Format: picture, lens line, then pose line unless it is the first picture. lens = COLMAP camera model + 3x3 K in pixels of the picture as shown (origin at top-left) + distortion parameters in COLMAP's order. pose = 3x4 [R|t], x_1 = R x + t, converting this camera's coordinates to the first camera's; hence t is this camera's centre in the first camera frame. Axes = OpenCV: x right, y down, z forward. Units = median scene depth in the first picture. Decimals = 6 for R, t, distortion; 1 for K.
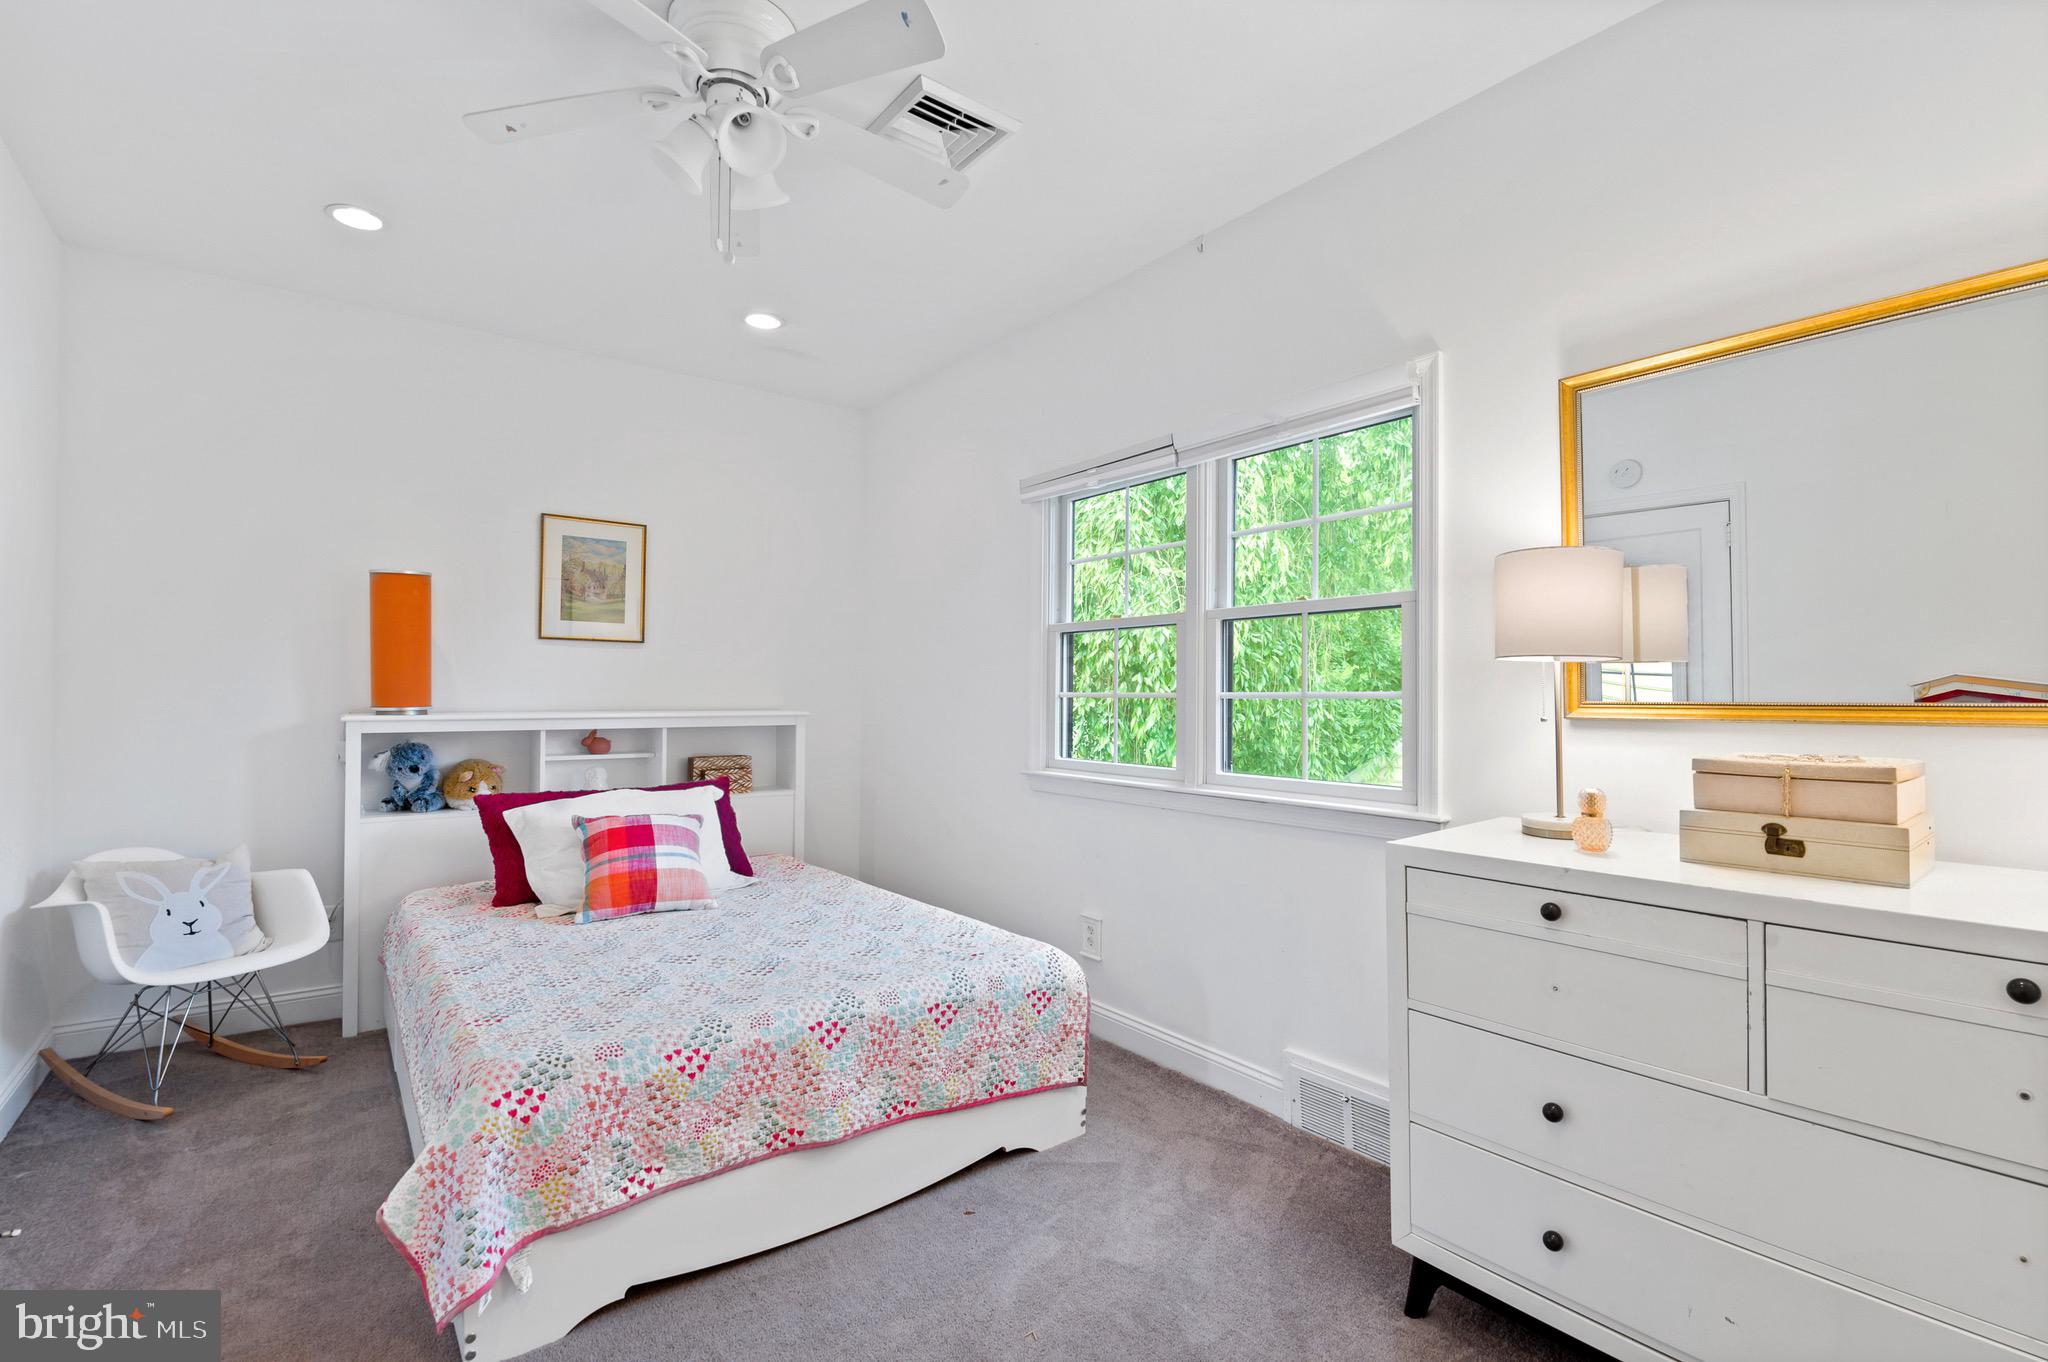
lens RADIAL K [[896.7, 0, 1023.2], [0, 896.7, 684.7], [0, 0, 1]] dist [-0.008249, -0.004766]
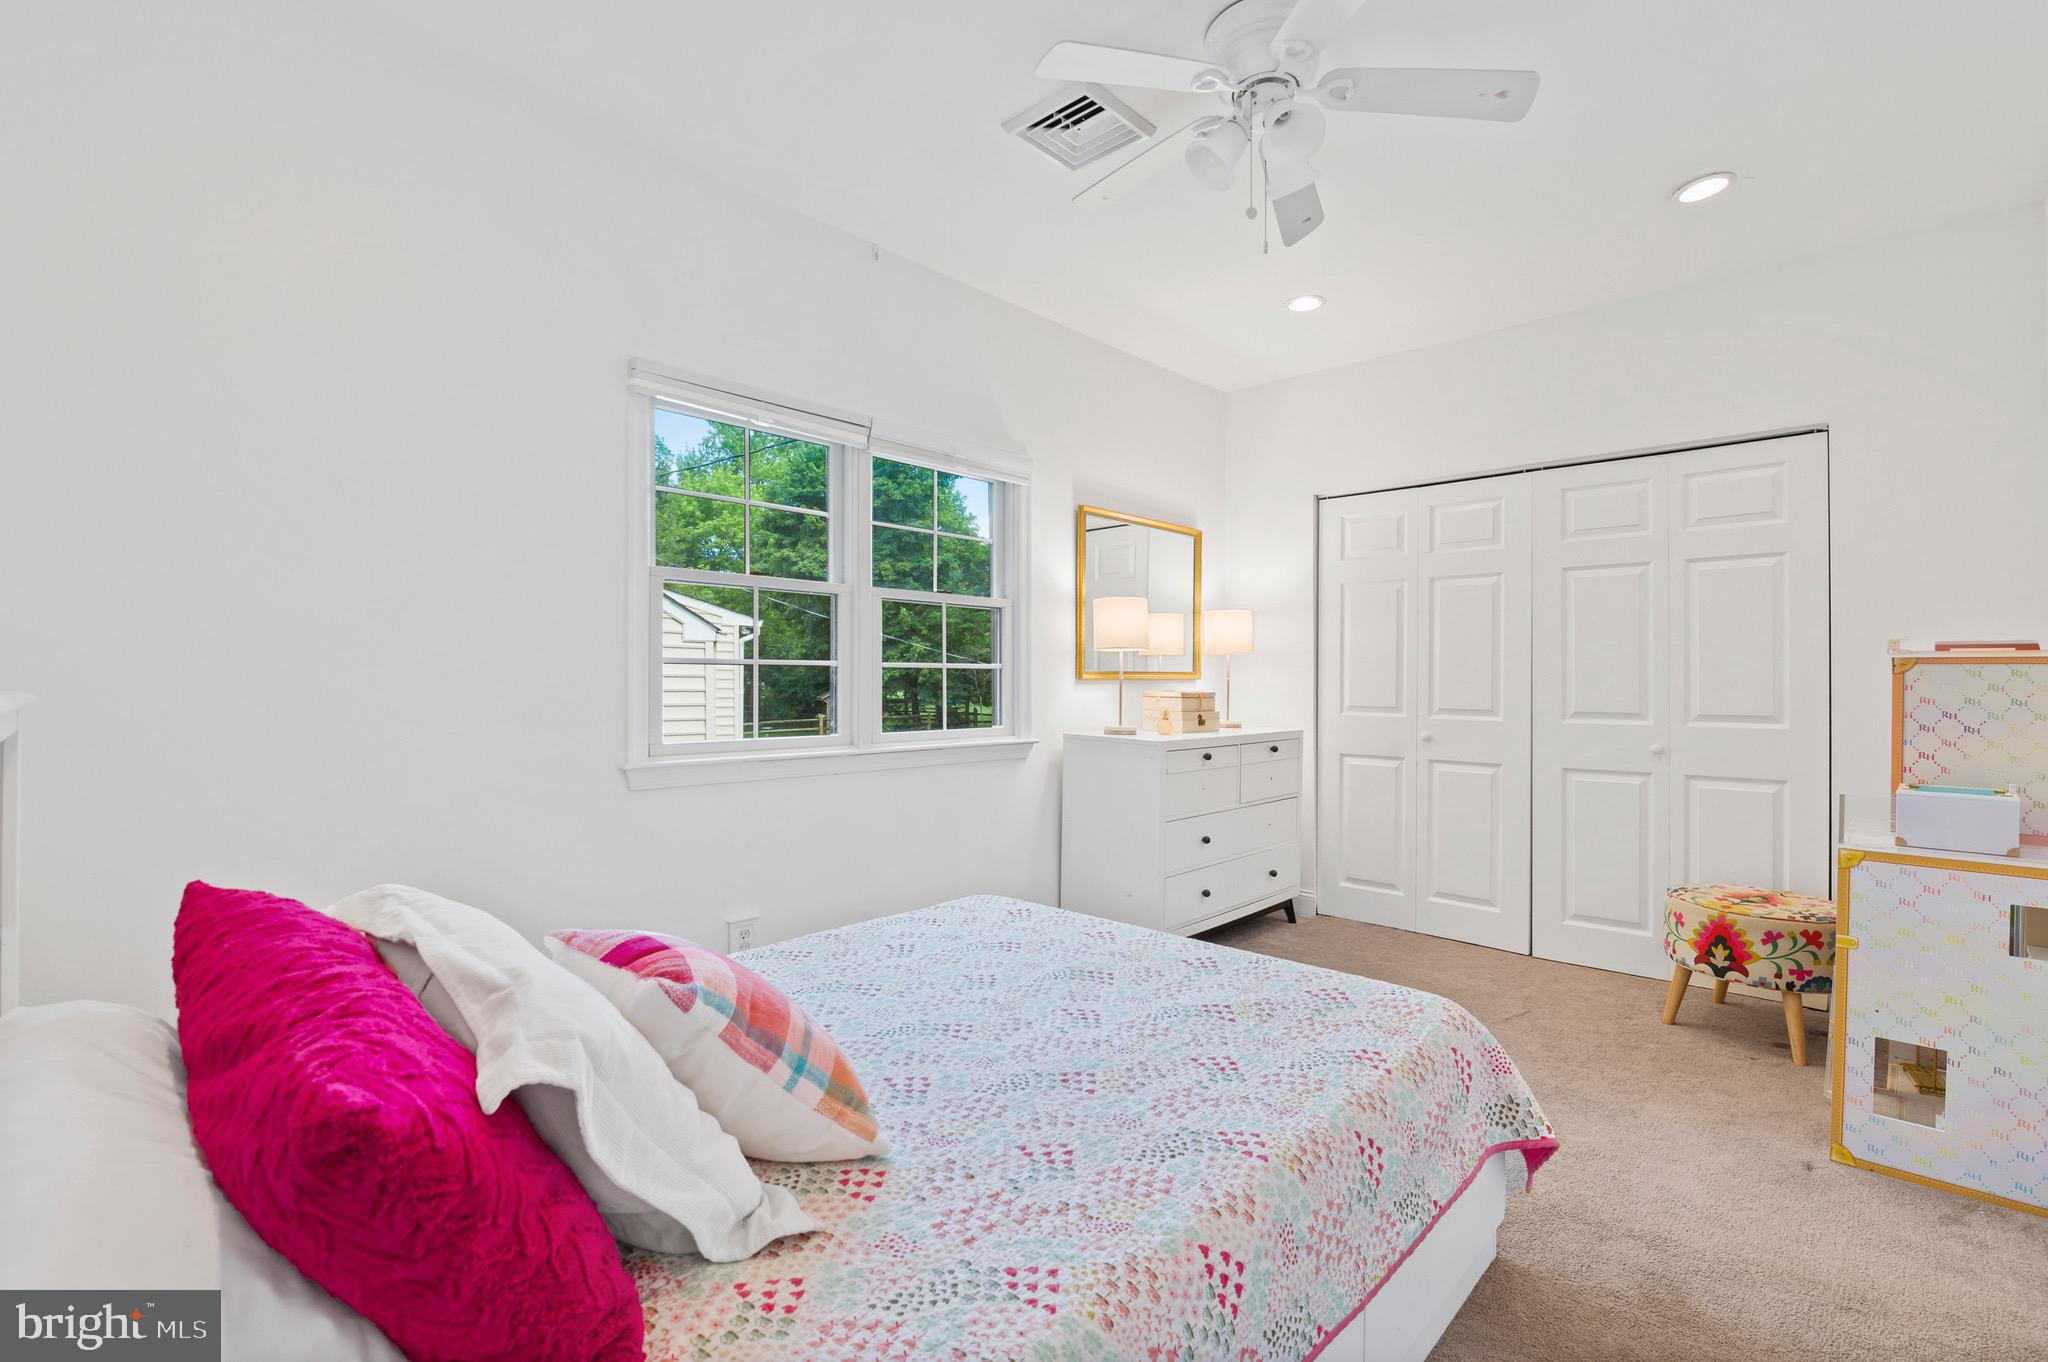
lens RADIAL K [[896.7, 0, 1023.7], [0, 896.7, 680.0], [0, 0, 1]] dist [-0.008249, -0.004766]
pose [[-0.135412, 0.001576, 0.990788, -1.313825], [-0.011952, 0.999923, -0.003224, 0.047583], [-0.990717, -0.012279, -0.135383, 1.383740]]
